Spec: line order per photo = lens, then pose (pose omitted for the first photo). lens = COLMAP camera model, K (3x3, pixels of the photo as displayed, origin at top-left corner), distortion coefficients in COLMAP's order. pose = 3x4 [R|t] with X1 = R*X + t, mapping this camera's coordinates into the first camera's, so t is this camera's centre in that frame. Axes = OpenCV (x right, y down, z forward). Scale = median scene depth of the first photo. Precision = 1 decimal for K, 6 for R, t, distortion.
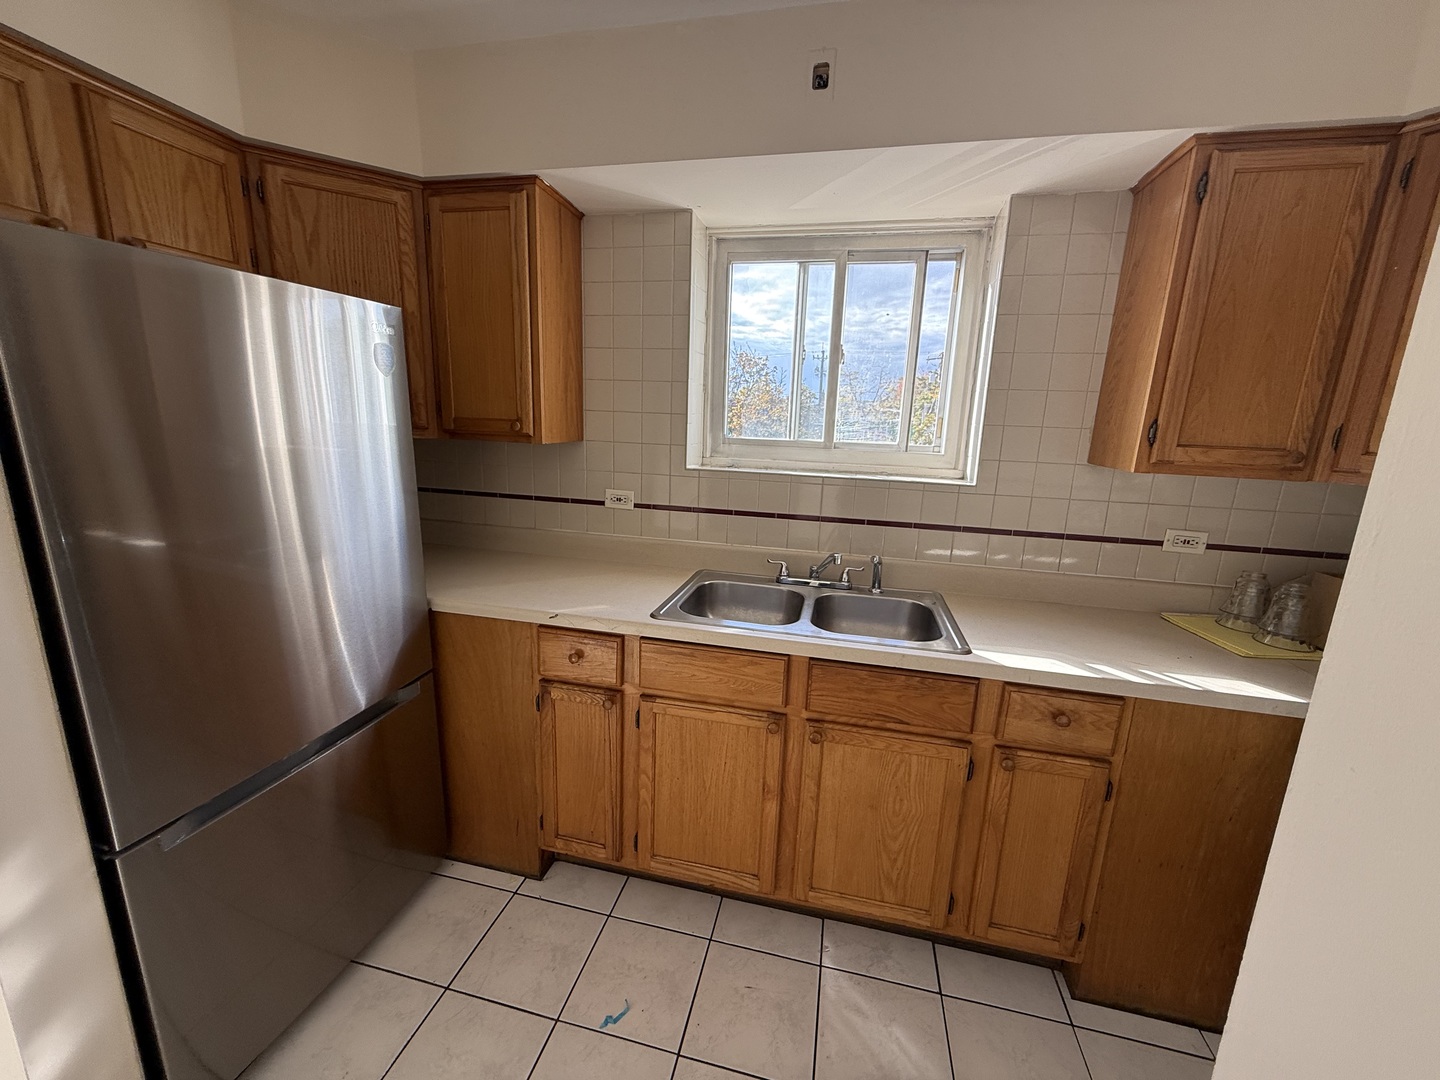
lens RADIAL K [[573.6, 0, 717.5], [0, 573.6, 537.5], [0, 0, 1]] dist [-0.000706, -0.000061]
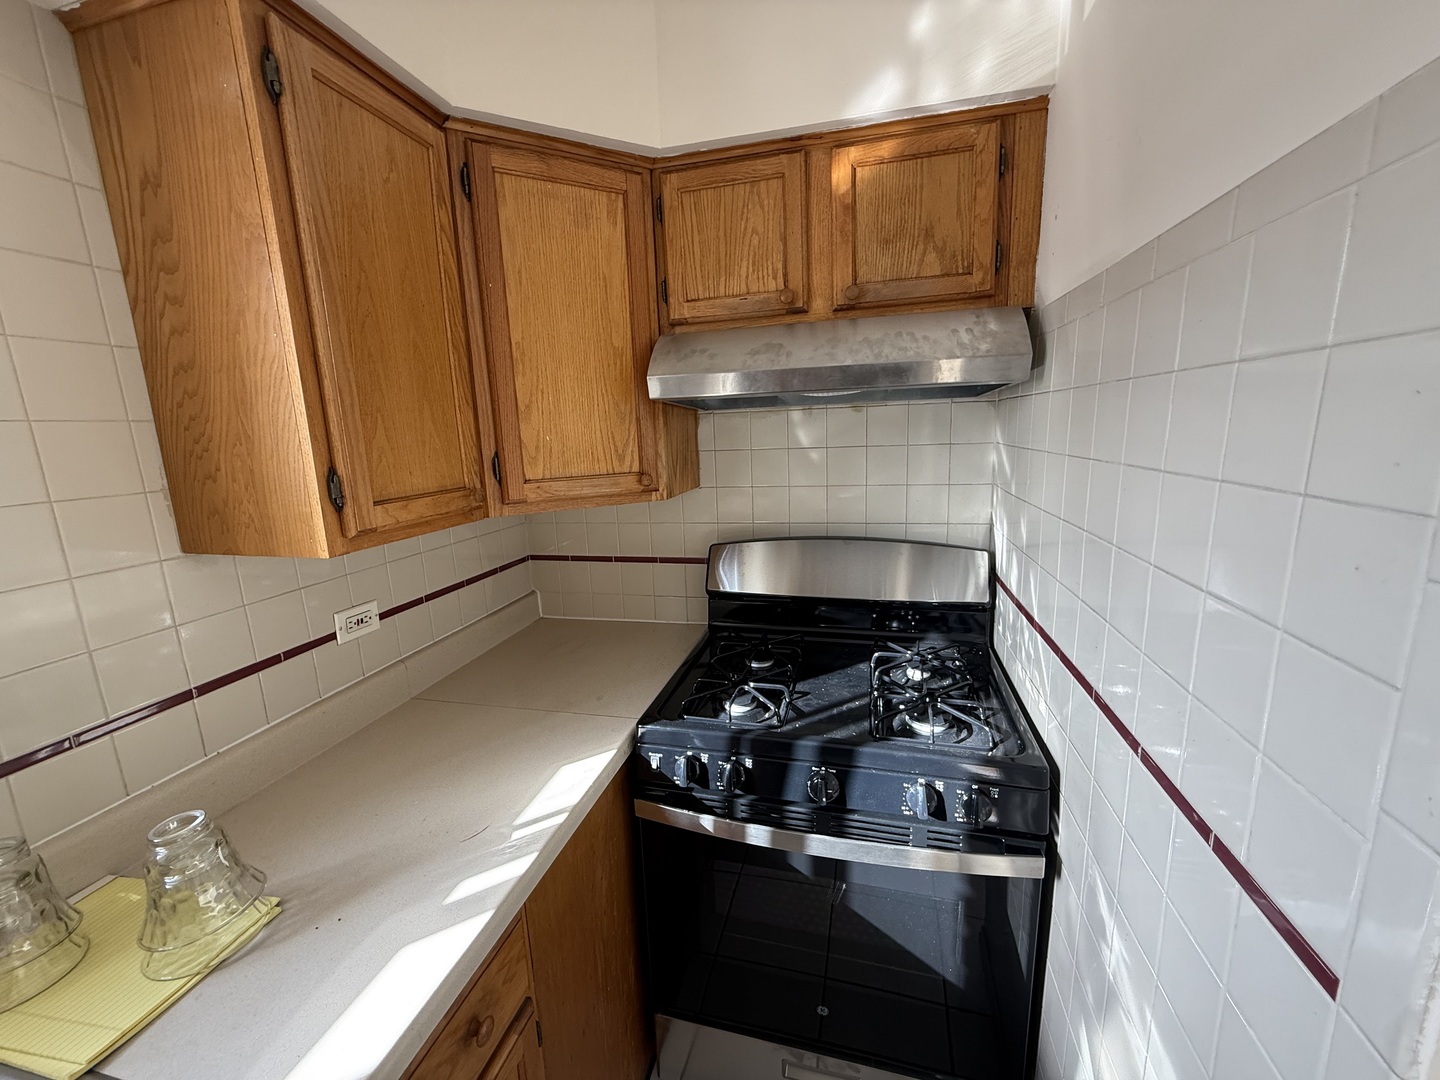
lens RADIAL K [[573.6, 0, 717.5], [0, 573.6, 537.5], [0, 0, 1]] dist [-0.000706, -0.000061]
pose [[0.023084, -0.224859, 0.974118, 0.180936], [0.246467, 0.945583, 0.212432, -0.173724], [-0.968876, 0.235184, 0.077248, 0.609281]]
